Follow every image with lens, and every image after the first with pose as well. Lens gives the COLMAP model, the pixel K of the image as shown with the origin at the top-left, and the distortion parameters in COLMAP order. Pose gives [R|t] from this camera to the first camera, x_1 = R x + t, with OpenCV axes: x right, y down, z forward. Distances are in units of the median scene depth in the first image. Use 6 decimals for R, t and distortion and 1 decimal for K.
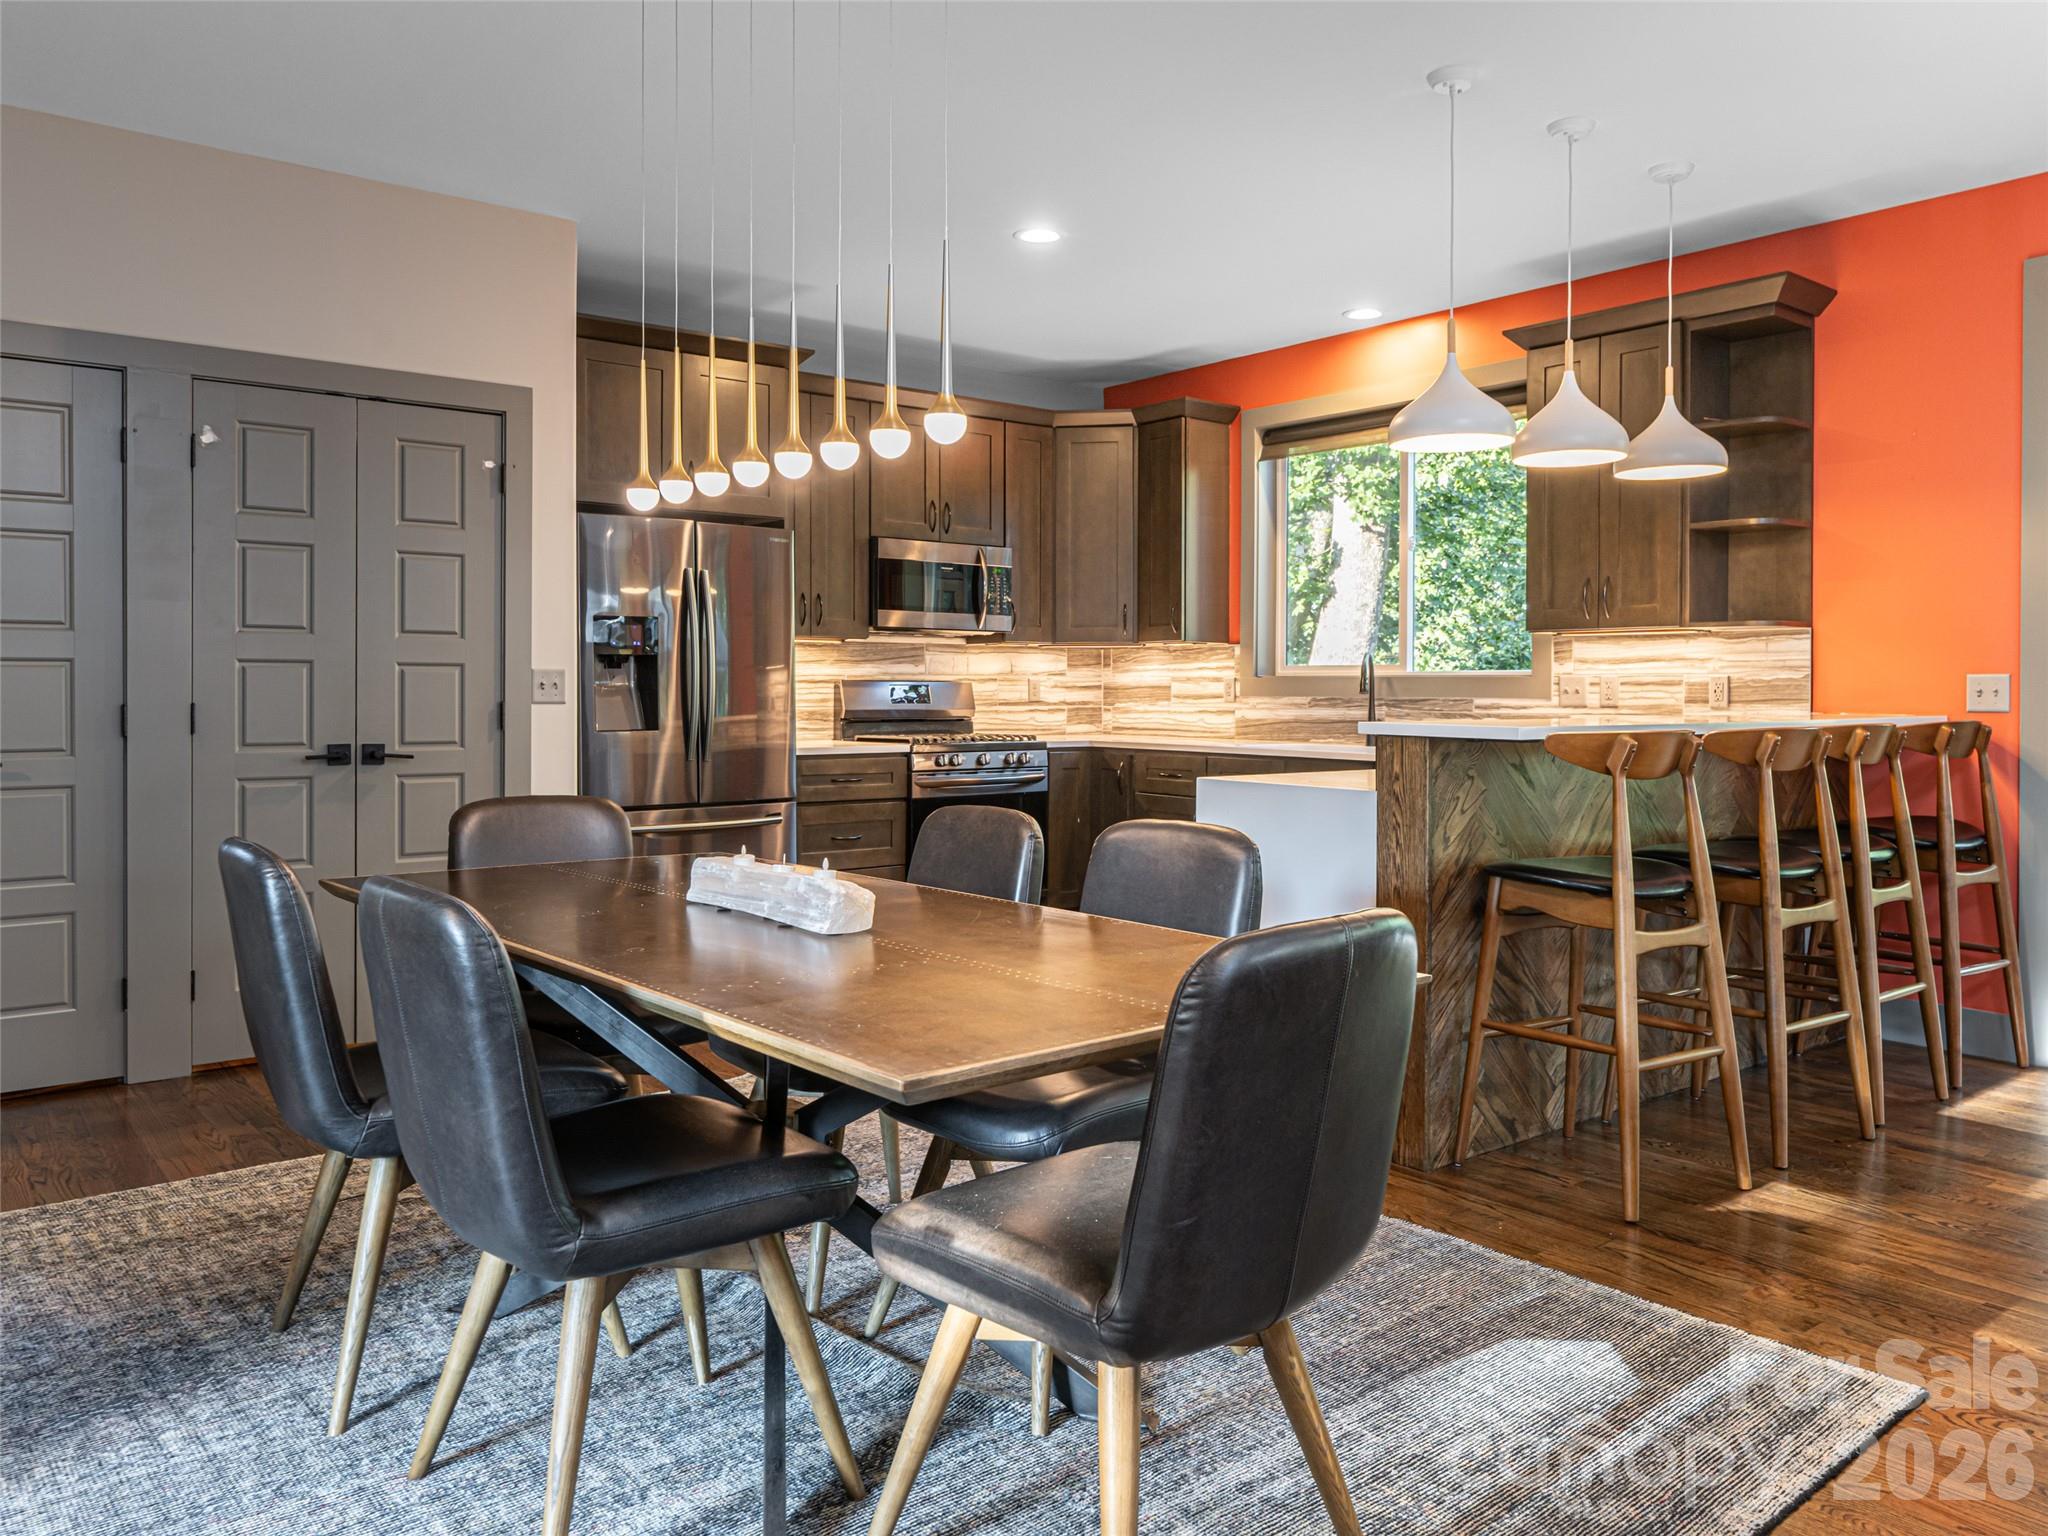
lens RADIAL K [[1478.8, 0, 1001.4], [0, 1478.8, 702.2], [0, 0, 1]] dist [-0.006516, -0.002916]
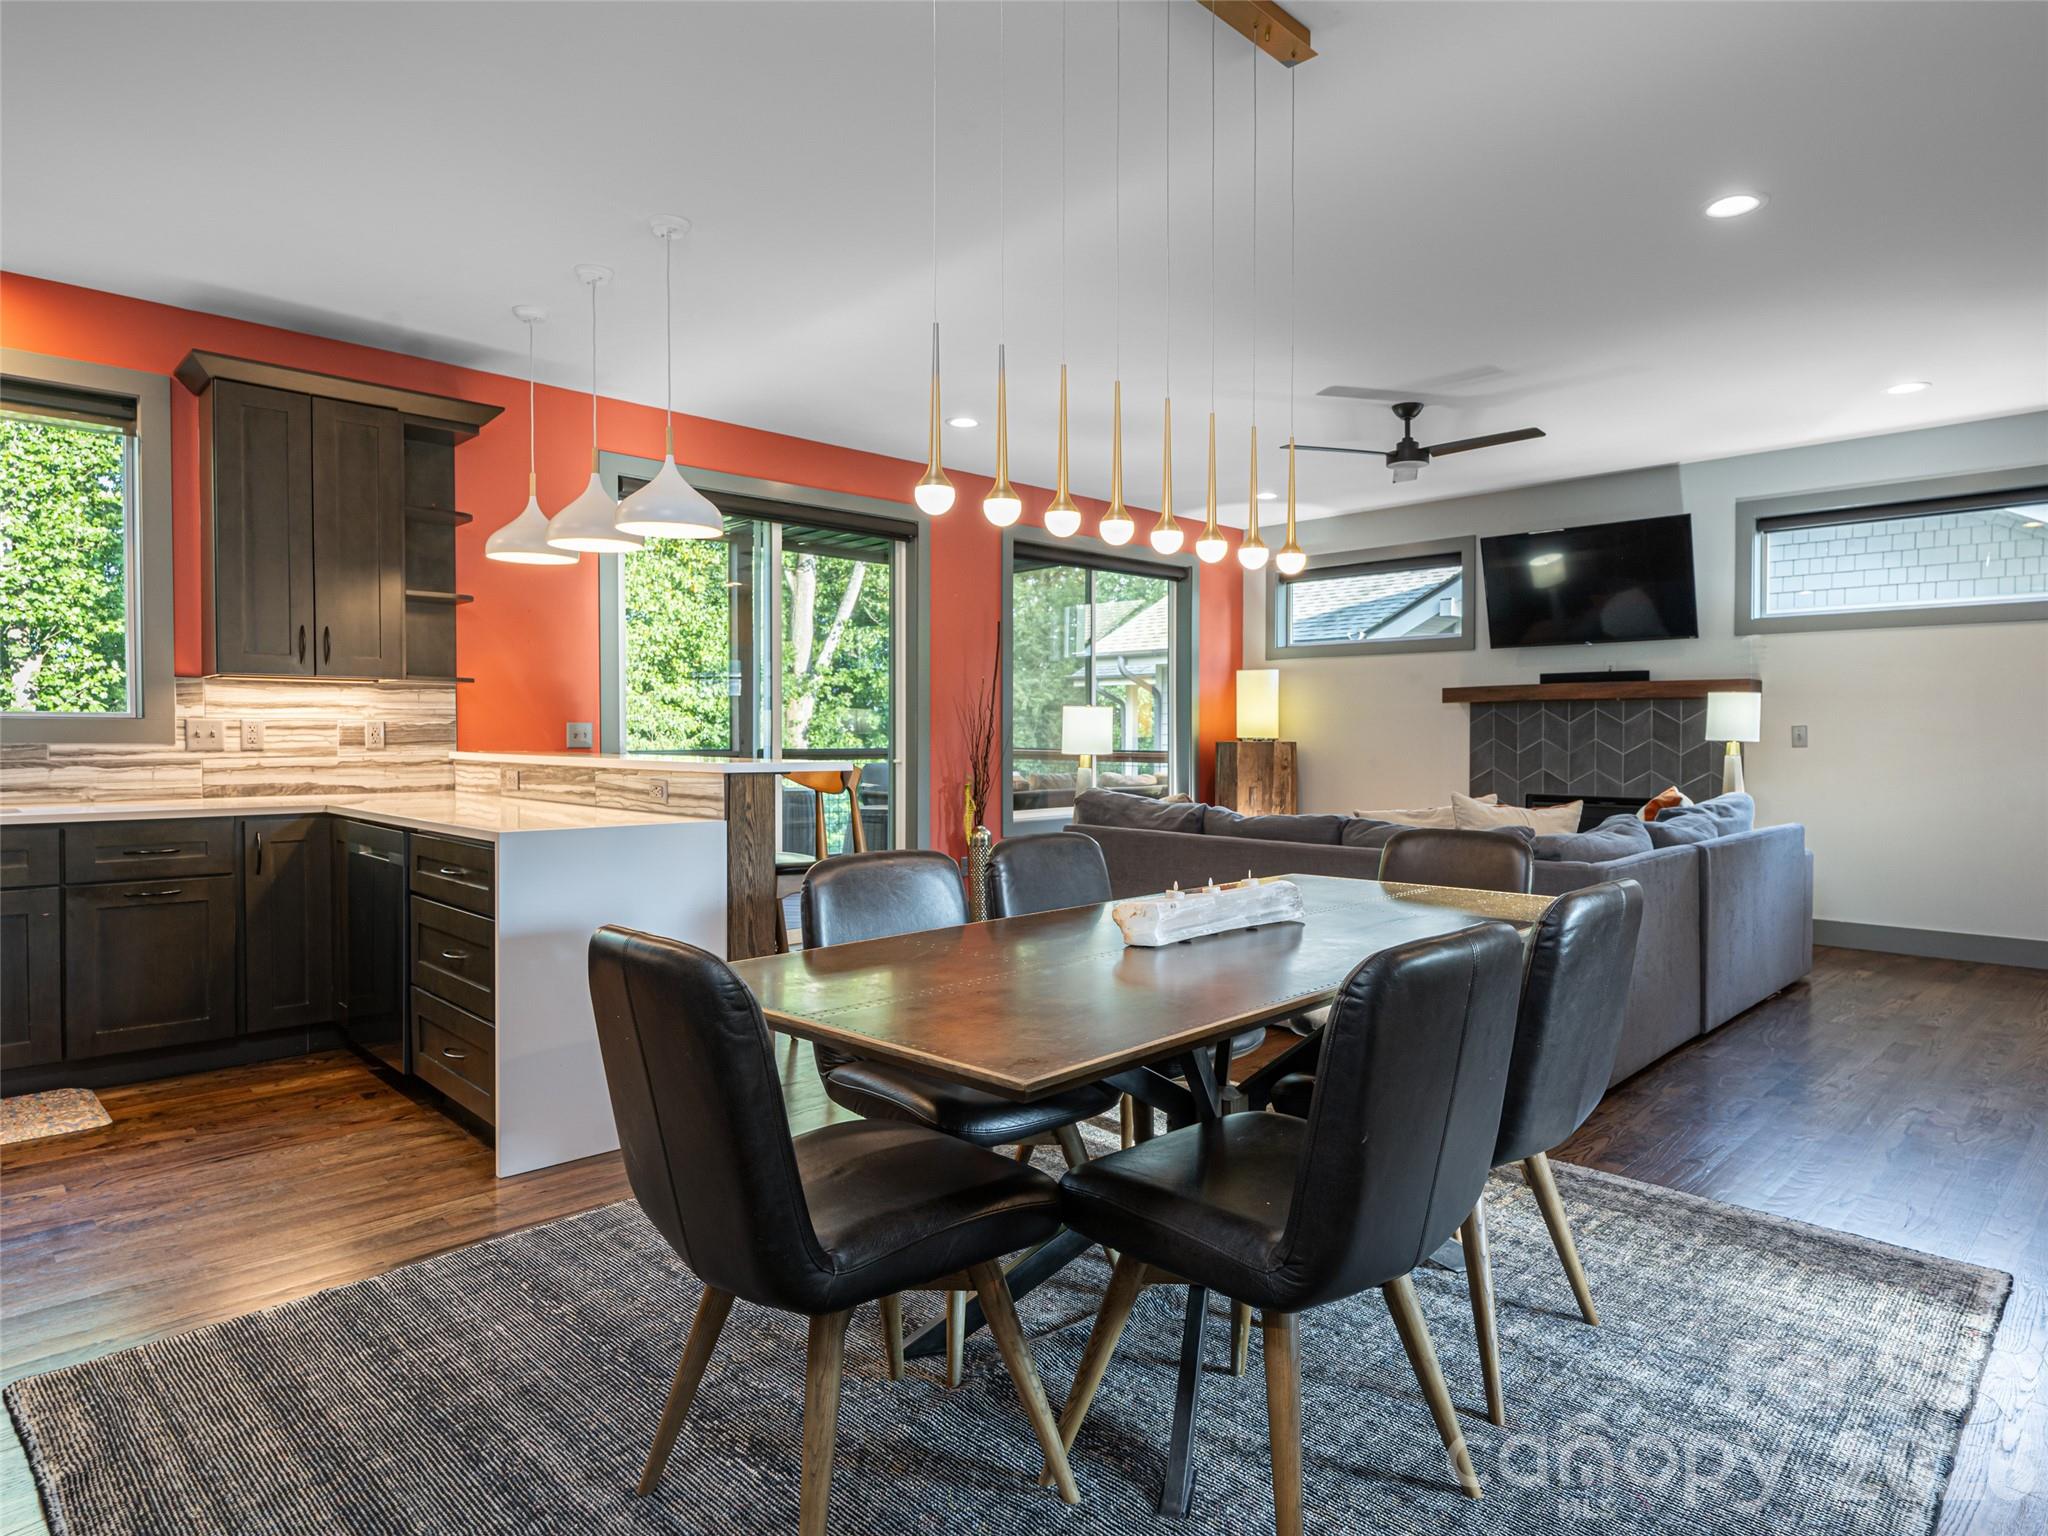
lens RADIAL K [[1182.1, 0, 1069.2], [0, 1182.1, 757.6], [0, 0, 1]] dist [0.002156, 0.000211]
pose [[-0.132557, -0.025052, 0.990859, -0.414926], [0.006943, 0.999633, 0.026203, -0.008096], [-0.991151, 0.010353, -0.132335, 0.479112]]
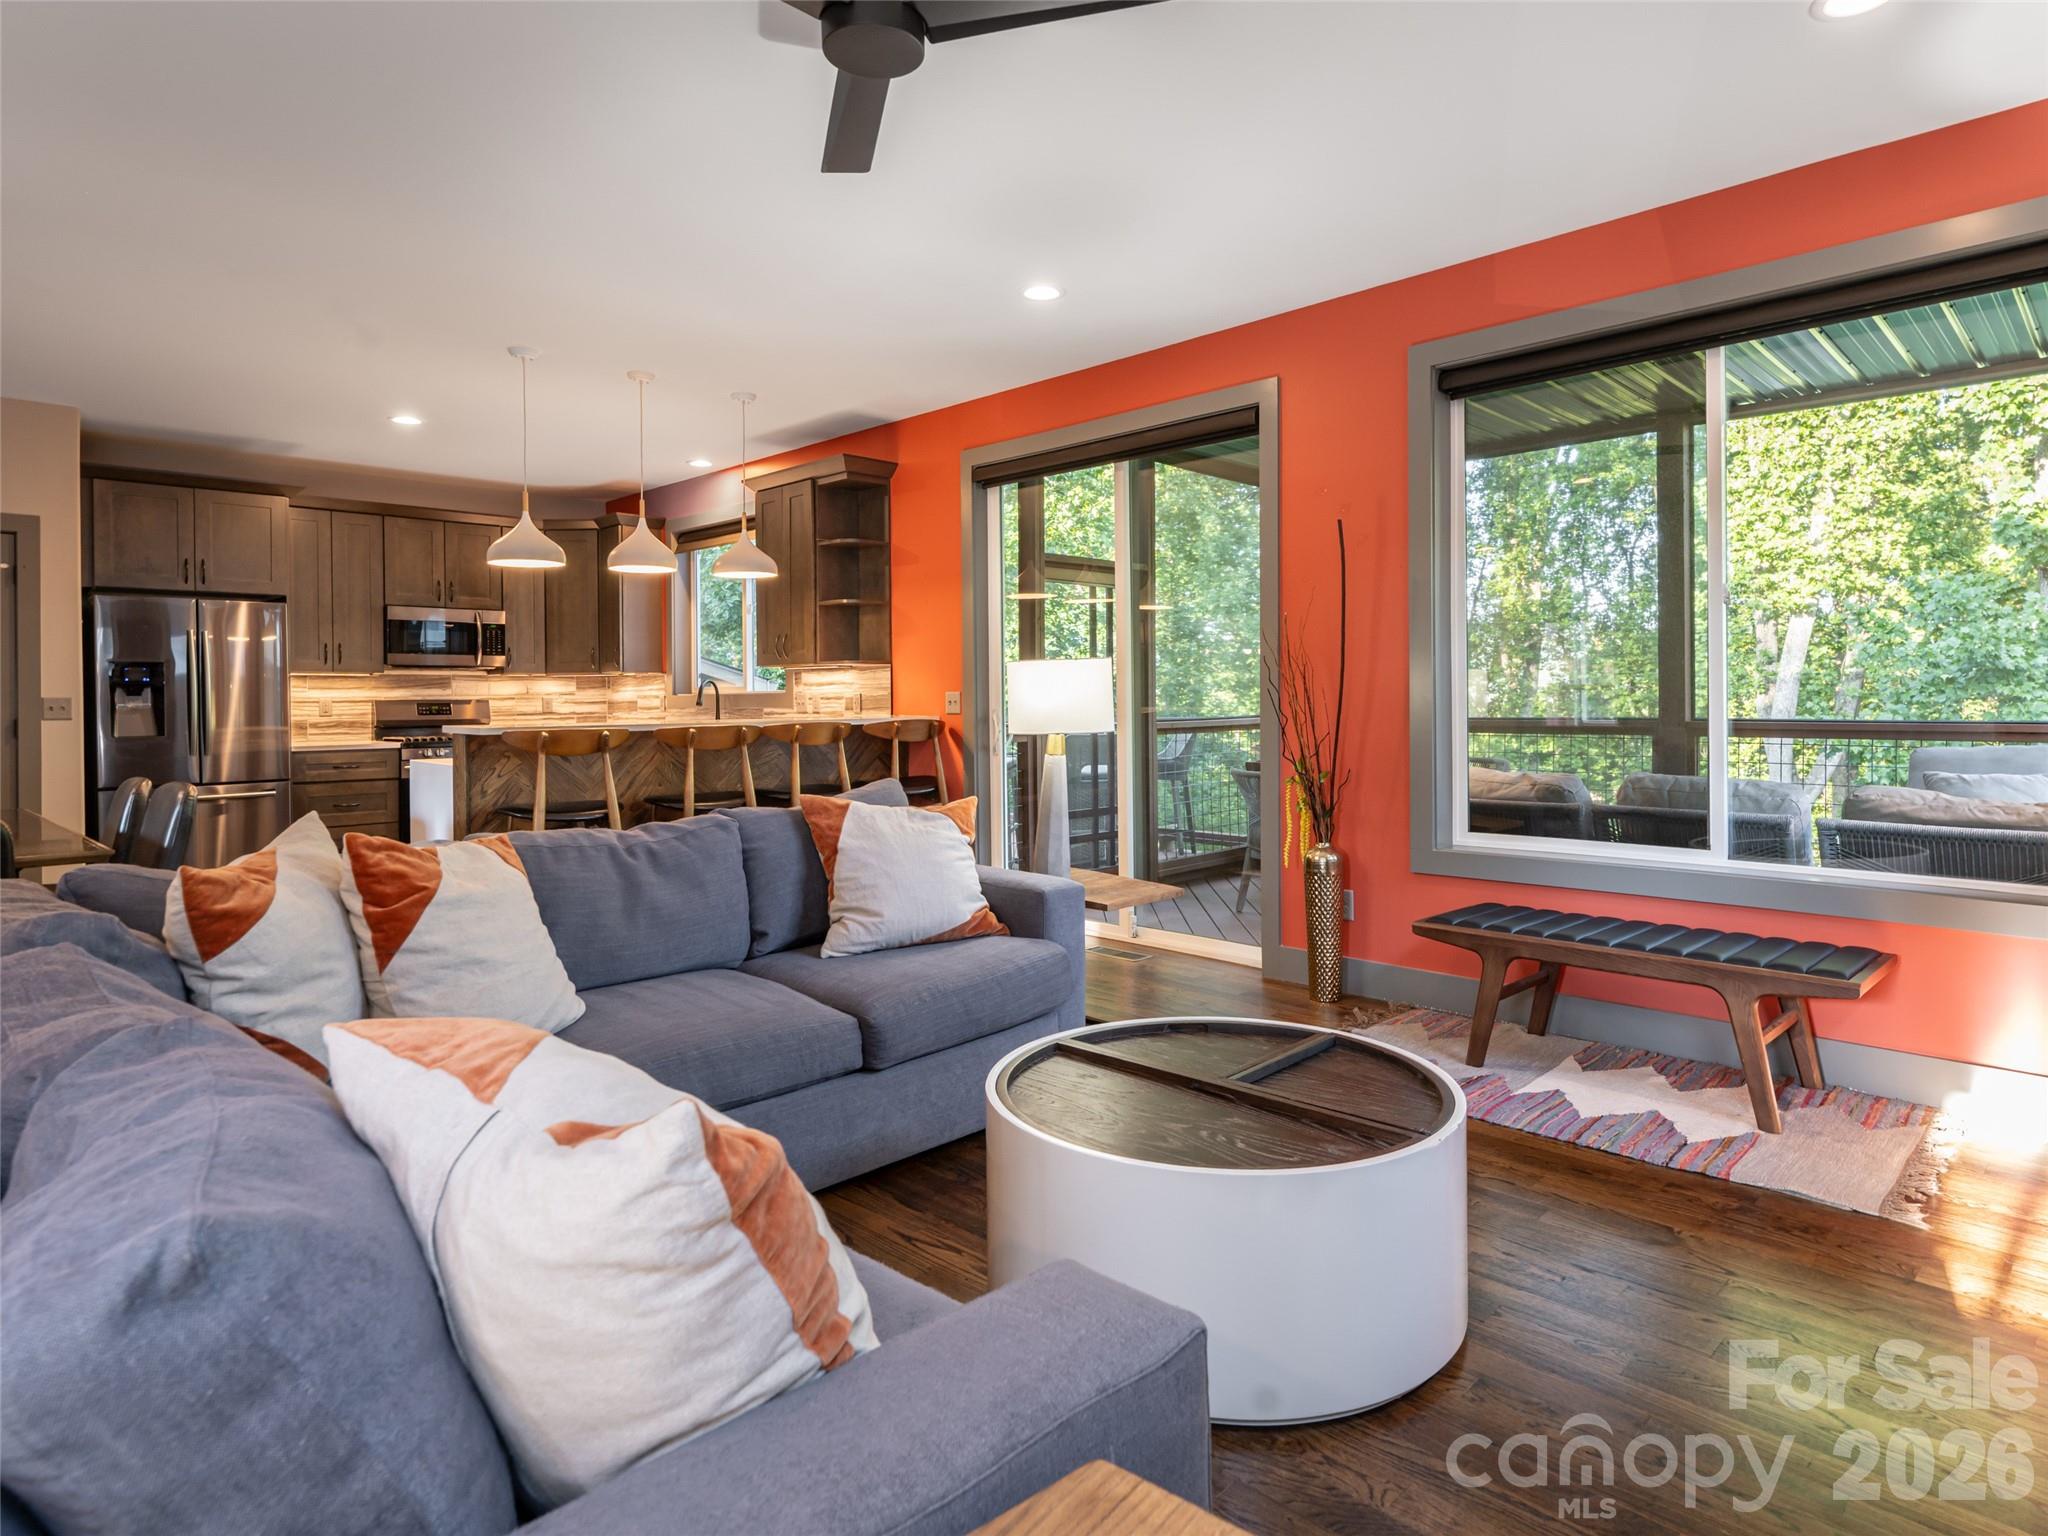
lens RADIAL K [[1142.5, 0, 1013.7], [0, 1142.5, 720.0], [0, 0, 1]] dist [-0.000129, 0.004506]
pose [[0.992241, -0.013140, 0.123633, 0.411999], [0.011903, 0.999871, 0.010741, 0.000098], [-0.123759, -0.009186, 0.992270, -0.239388]]
